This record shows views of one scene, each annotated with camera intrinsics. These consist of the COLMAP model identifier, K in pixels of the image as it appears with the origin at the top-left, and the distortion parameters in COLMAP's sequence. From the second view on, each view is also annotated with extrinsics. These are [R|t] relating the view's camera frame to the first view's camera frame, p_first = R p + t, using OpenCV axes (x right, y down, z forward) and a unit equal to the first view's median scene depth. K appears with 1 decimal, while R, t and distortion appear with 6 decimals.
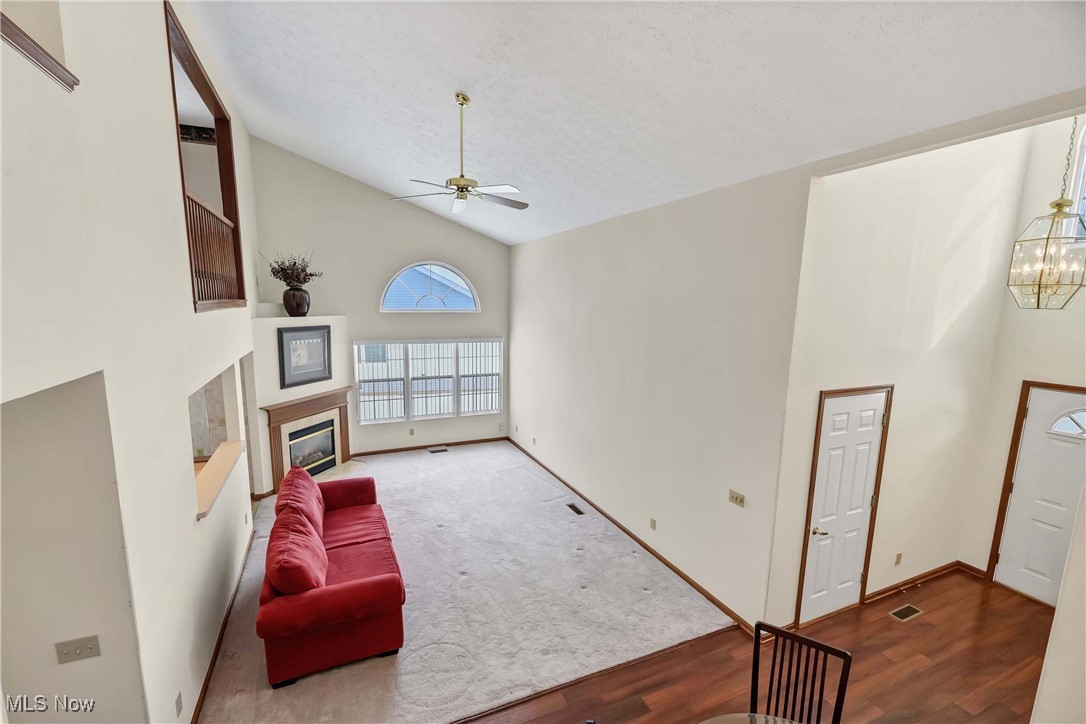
lens RADIAL K [[453.2, 0, 523.4], [0, 453.2, 371.5], [0, 0, 1]] dist [-0.006632, -0.002341]
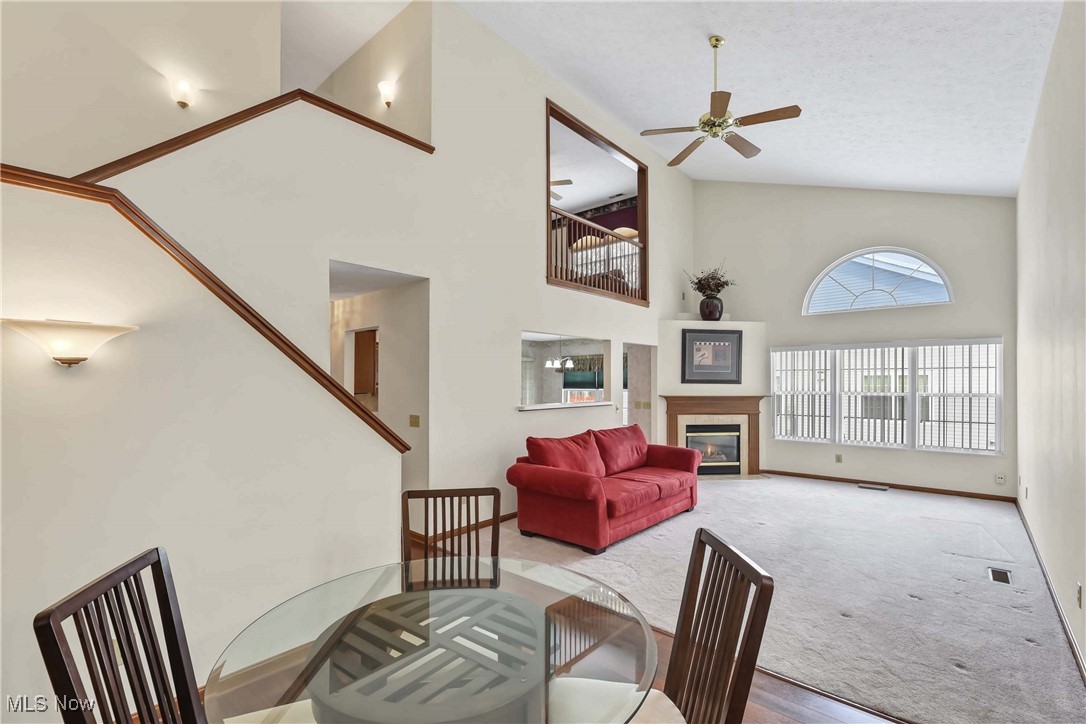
lens RADIAL K [[468.5, 0, 541.5], [0, 468.5, 376.0], [0, 0, 1]] dist [0.005729, -0.006023]
pose [[0.437573, -0.023655, -0.898872, 0.460357], [-0.132507, 0.987044, -0.090481, 0.221879], [0.889366, 0.158699, 0.428769, 0.238338]]
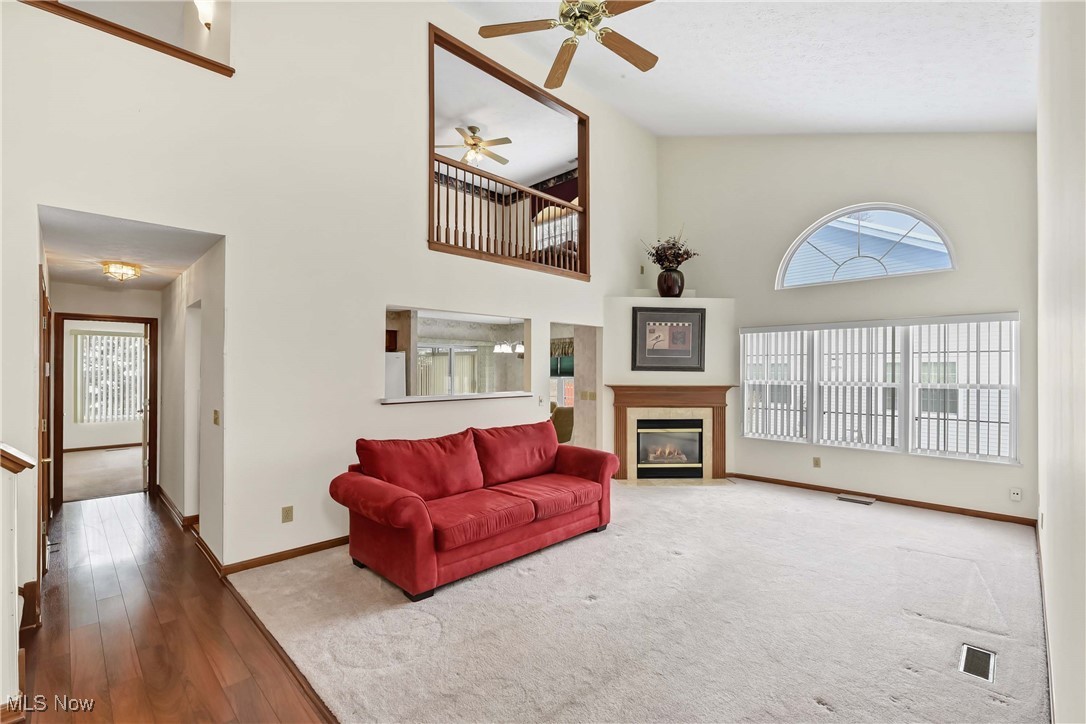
lens RADIAL K [[468.5, 0, 539.1], [0, 468.5, 364.2], [0, 0, 1]] dist [0.005729, -0.006023]
pose [[0.383857, -0.020665, -0.923161, 0.394425], [-0.139092, 0.987048, -0.079931, 0.170191], [0.912857, 0.159086, 0.376011, 0.565559]]
